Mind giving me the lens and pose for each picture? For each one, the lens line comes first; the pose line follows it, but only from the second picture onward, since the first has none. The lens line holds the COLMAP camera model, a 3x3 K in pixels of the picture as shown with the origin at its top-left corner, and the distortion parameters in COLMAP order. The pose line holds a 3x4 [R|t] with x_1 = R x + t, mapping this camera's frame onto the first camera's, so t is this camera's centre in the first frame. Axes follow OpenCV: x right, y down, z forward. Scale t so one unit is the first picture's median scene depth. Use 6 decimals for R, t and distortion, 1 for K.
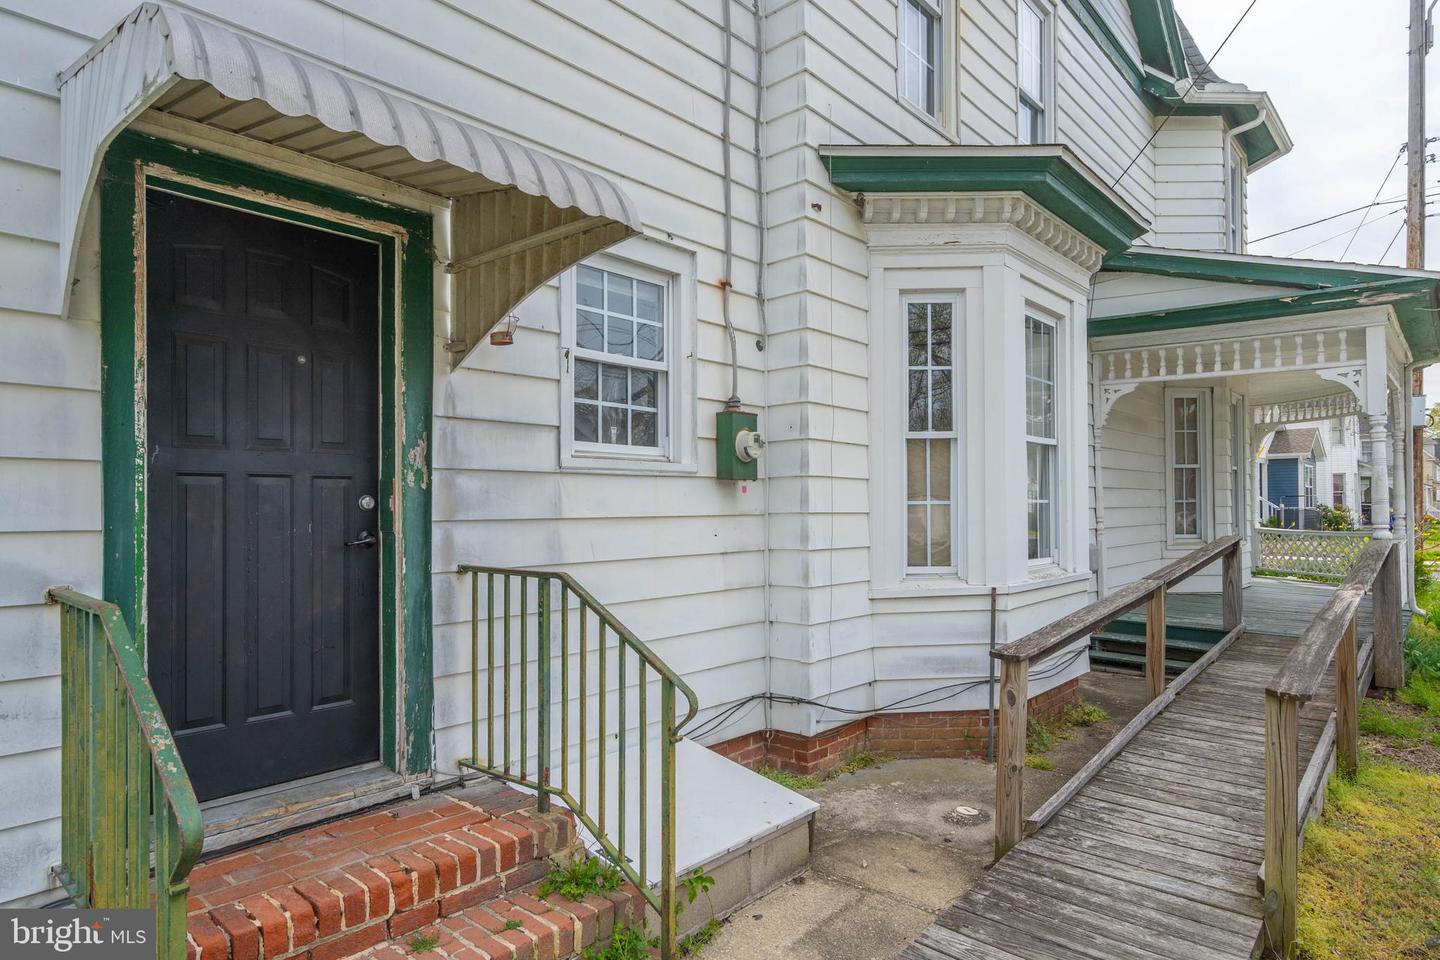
lens RADIAL K [[826.3, 0, 719.0], [0, 826.3, 495.4], [0, 0, 1]] dist [-0.002508, -0.000747]
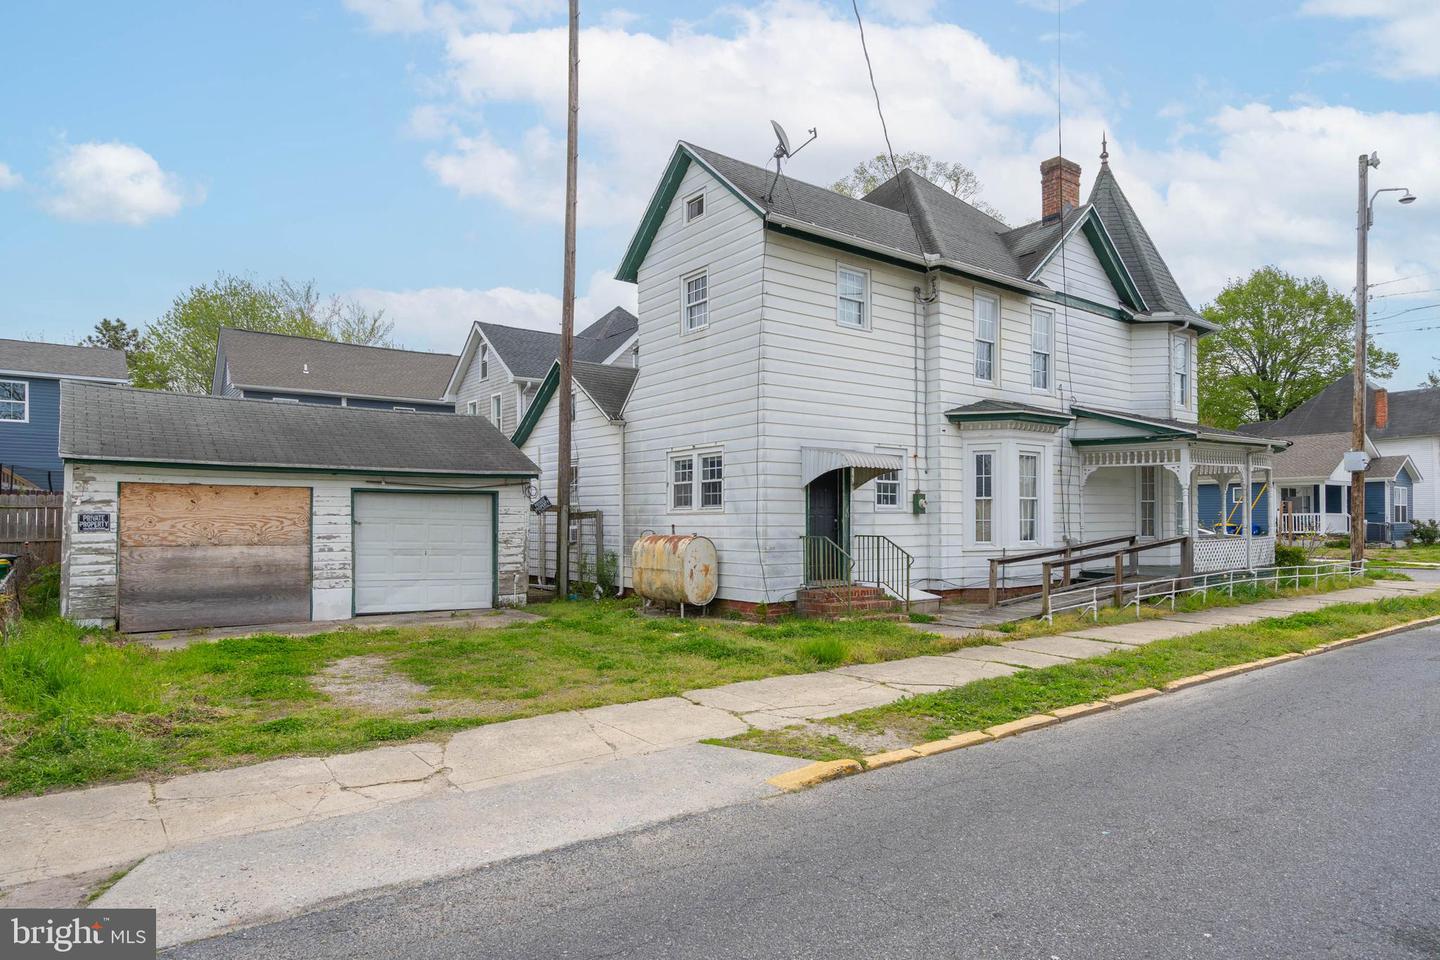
lens RADIAL K [[826.6, 0, 721.6], [0, 826.6, 516.5], [0, 0, 1]] dist [0.003822, 0.001742]
pose [[0.981850, 0.000276, -0.189661, -0.125810], [0.001342, 0.999964, 0.008405, -0.035568], [0.189657, -0.008507, 0.981814, -2.390462]]
